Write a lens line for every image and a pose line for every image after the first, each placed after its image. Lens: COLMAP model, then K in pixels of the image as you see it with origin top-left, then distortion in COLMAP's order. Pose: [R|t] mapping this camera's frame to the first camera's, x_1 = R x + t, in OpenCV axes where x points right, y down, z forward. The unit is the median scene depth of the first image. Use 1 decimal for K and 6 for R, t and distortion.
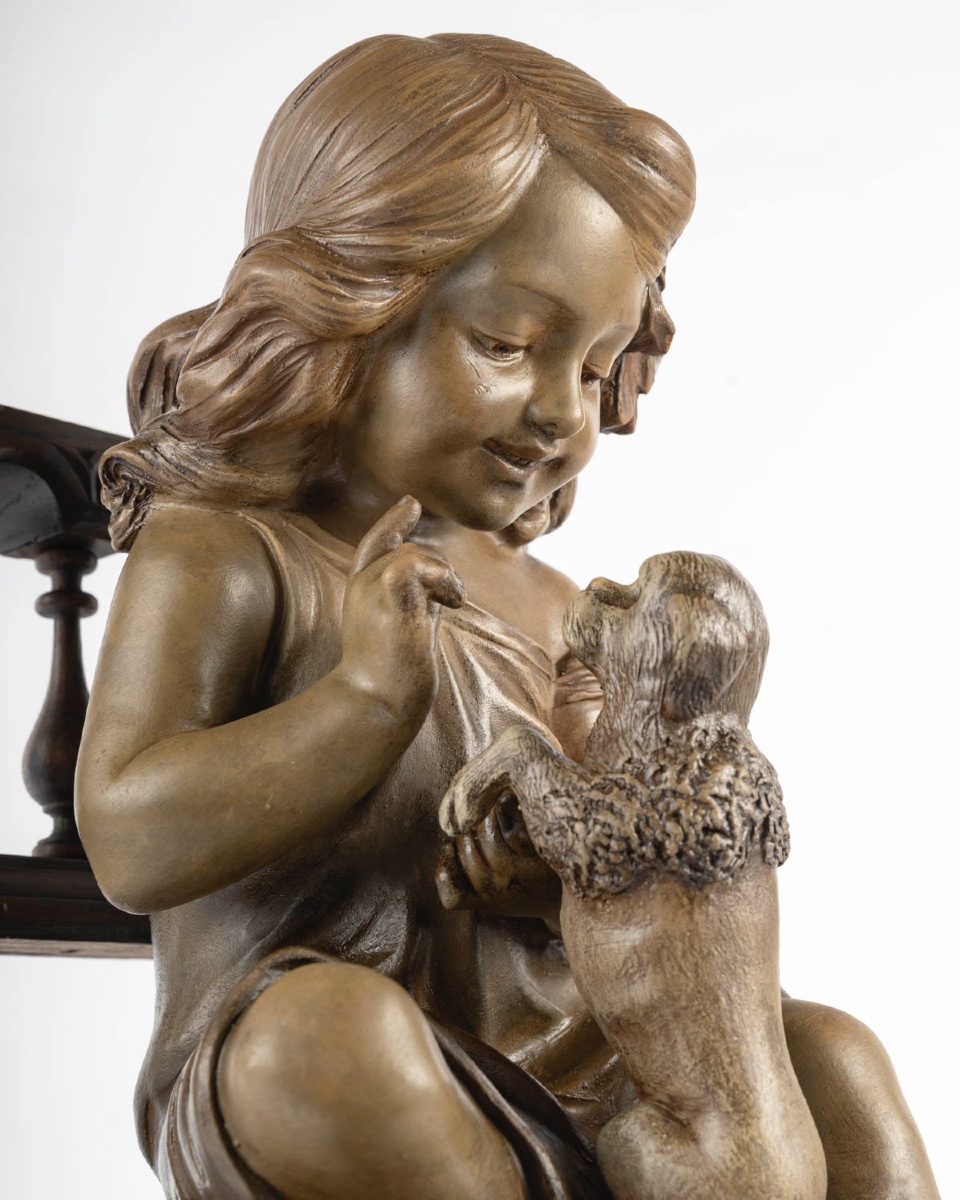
lens RADIAL K [[2300.8, 0, 461.2], [0, 2300.8, 573.0], [0, 0, 1]] dist [-0.006868, 0.003922]
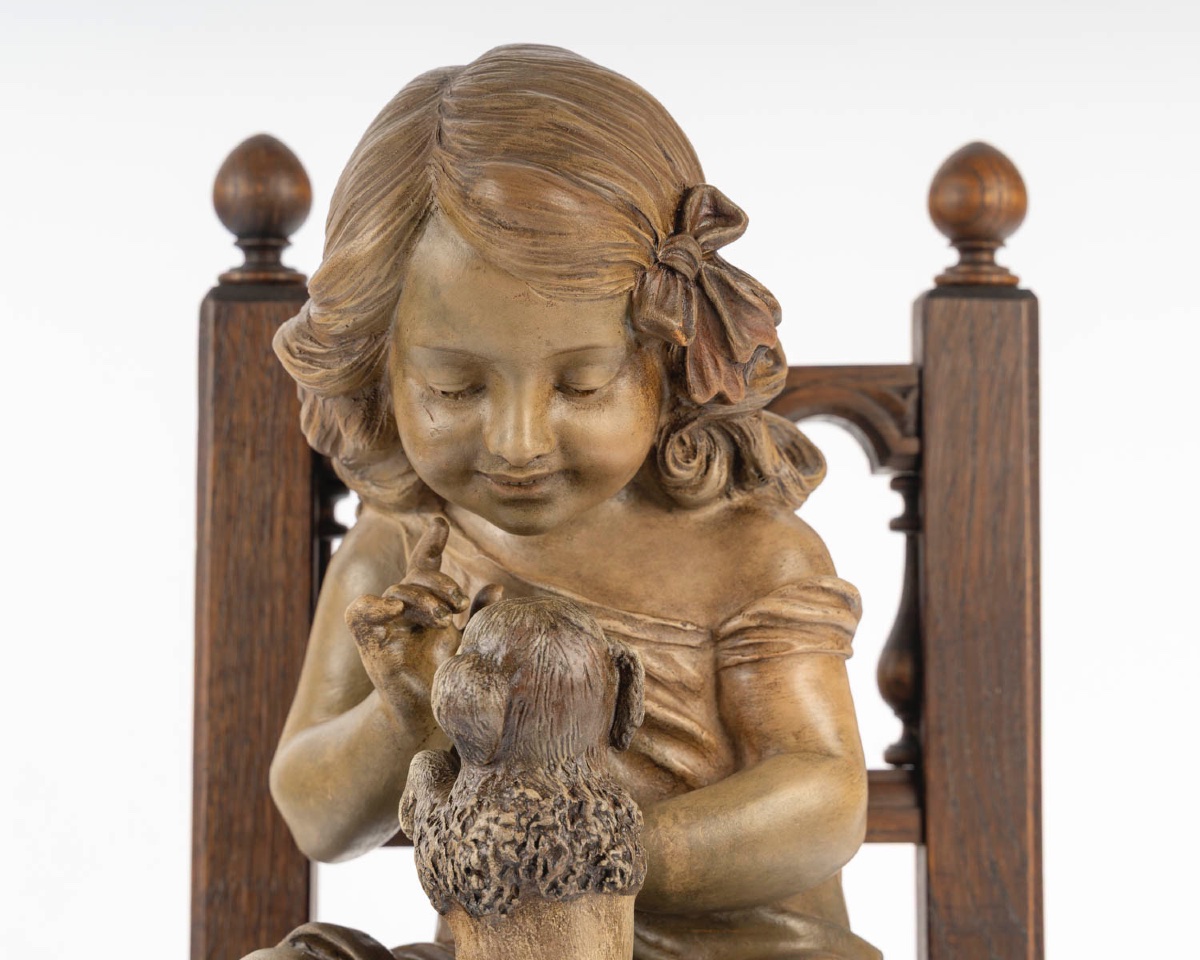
lens RADIAL K [[3320.9, 0, 600.0], [0, 3320.9, 480.0], [0, 0, 1]] dist [0.050530, -2.084798]
pose [[0.633568, 0.012006, -0.773594, 1.310940], [0.157455, 0.976954, 0.144116, -0.279593], [0.757496, -0.213113, 0.617076, 0.081664]]
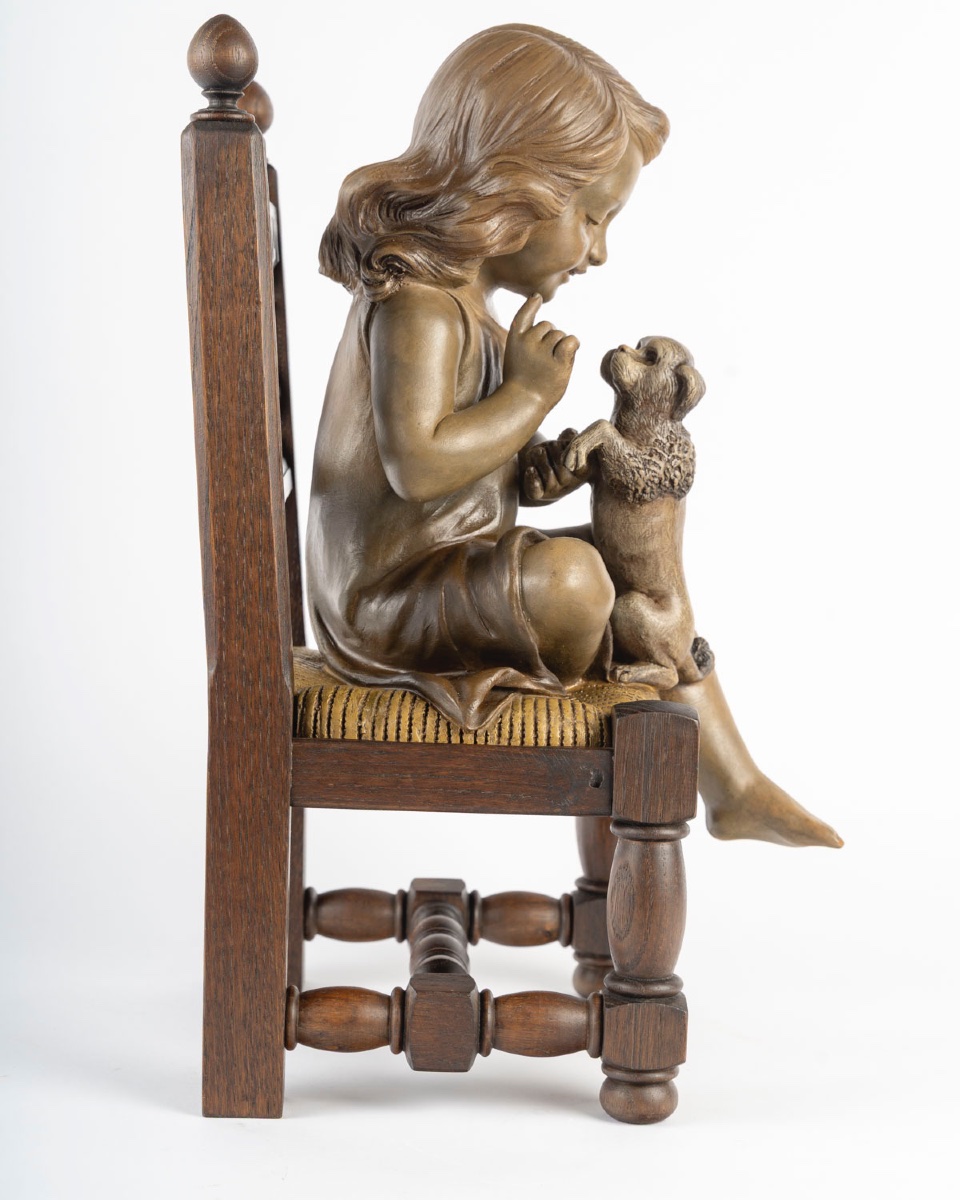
lens RADIAL K [[2662.7, 0, 479.7], [0, 2662.7, 565.2], [0, 0, 1]] dist [-0.001983, 0.070334]
pose [[0.751041, -0.028488, 0.659641, -1.621259], [-0.160281, 0.961317, 0.224006, -0.322741], [-0.640506, -0.273966, 0.717423, -0.683330]]
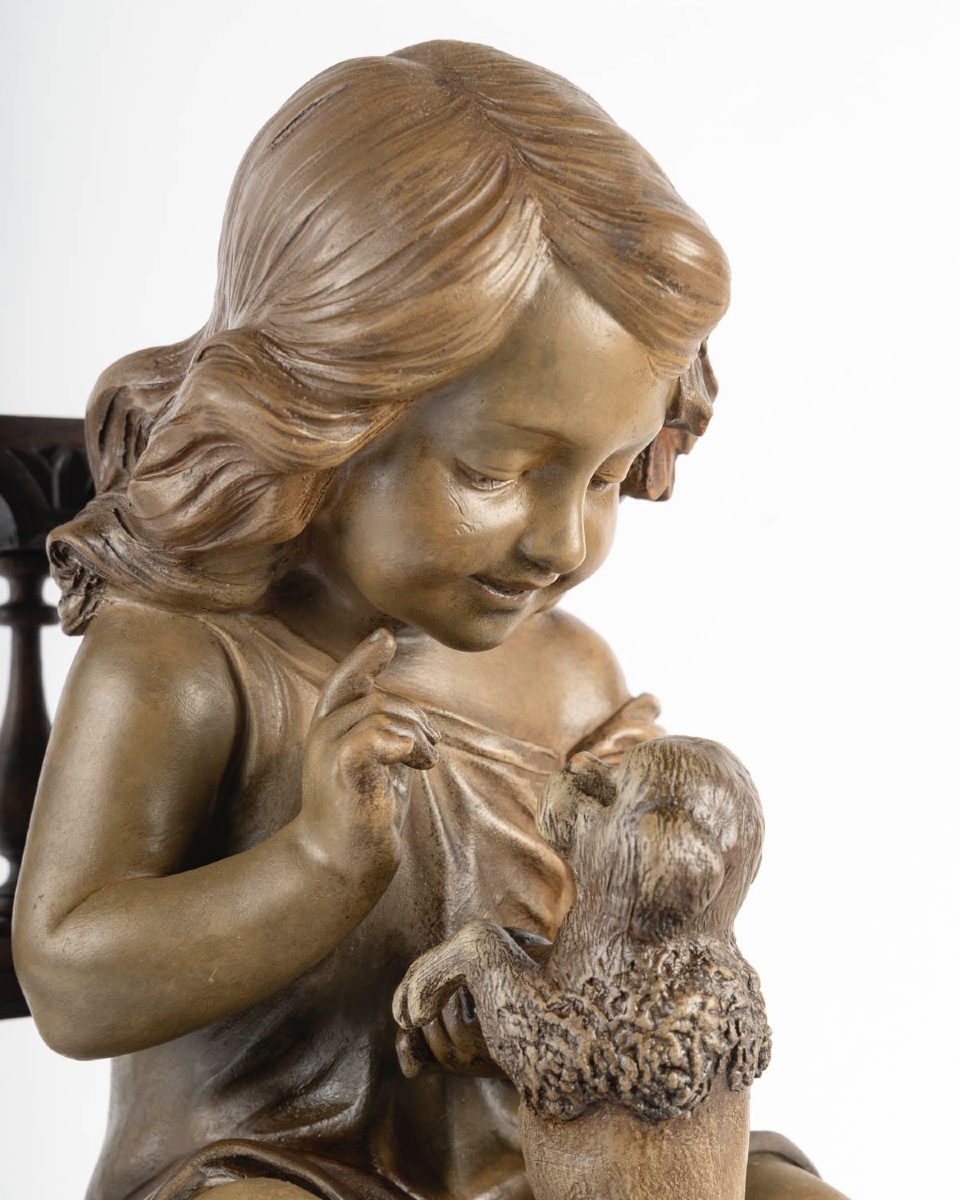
lens RADIAL K [[3320.9, 0, 480.5], [0, 3320.9, 739.8], [0, 0, 1]] dist [0.050530, -2.084798]
pose [[0.995761, 0.057840, -0.071516, 0.113504], [-0.035633, 0.959400, 0.279790, -0.367404], [0.084796, -0.276055, 0.957394, -0.248813]]
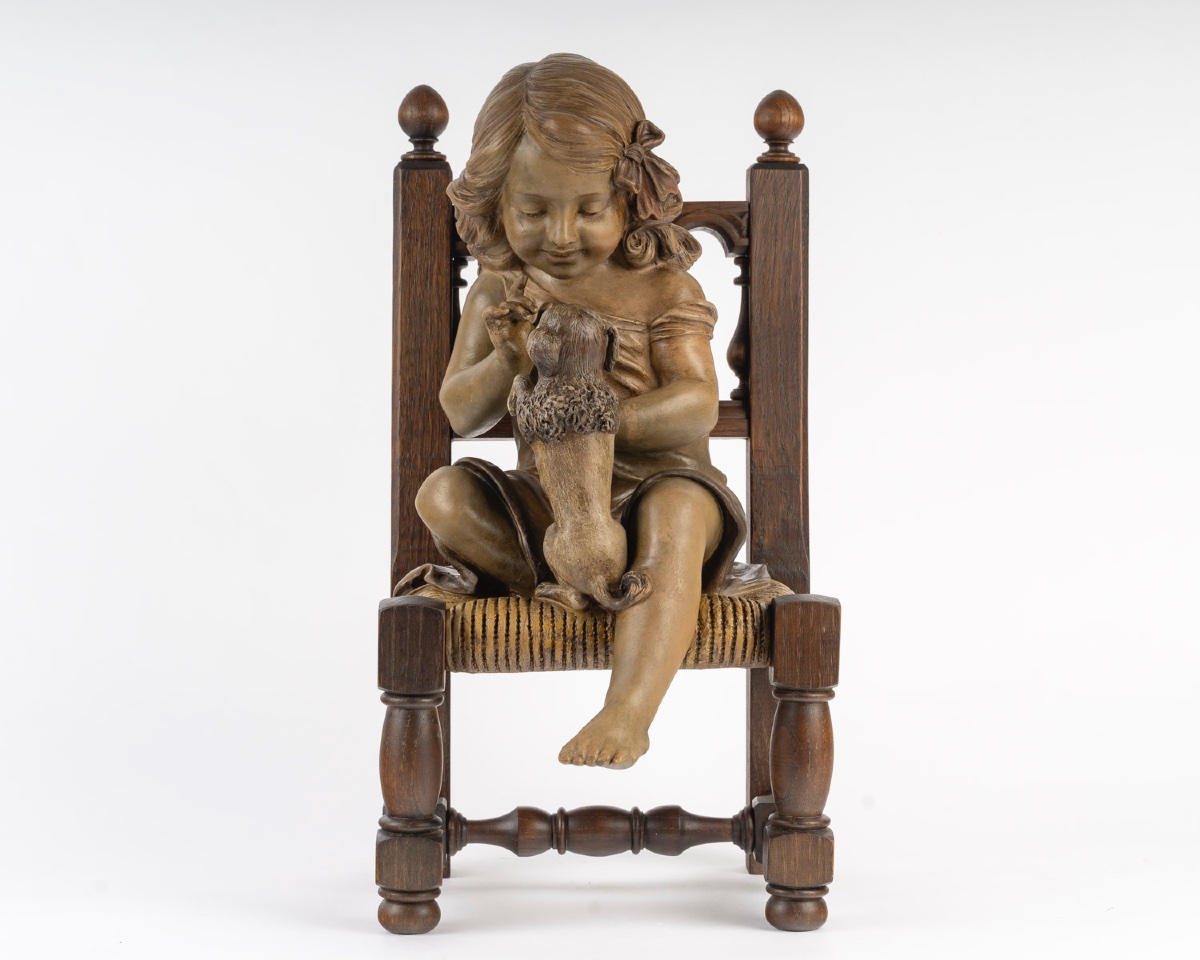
lens RADIAL K [[3320.9, 0, 600.0], [0, 3320.9, 480.0], [0, 0, 1]] dist [0.050530, -2.084798]
pose [[0.653701, 0.051417, -0.755004, 2.789129], [0.151386, 0.968637, 0.197039, -0.517501], [0.741456, -0.243102, 0.625415, -1.227783]]
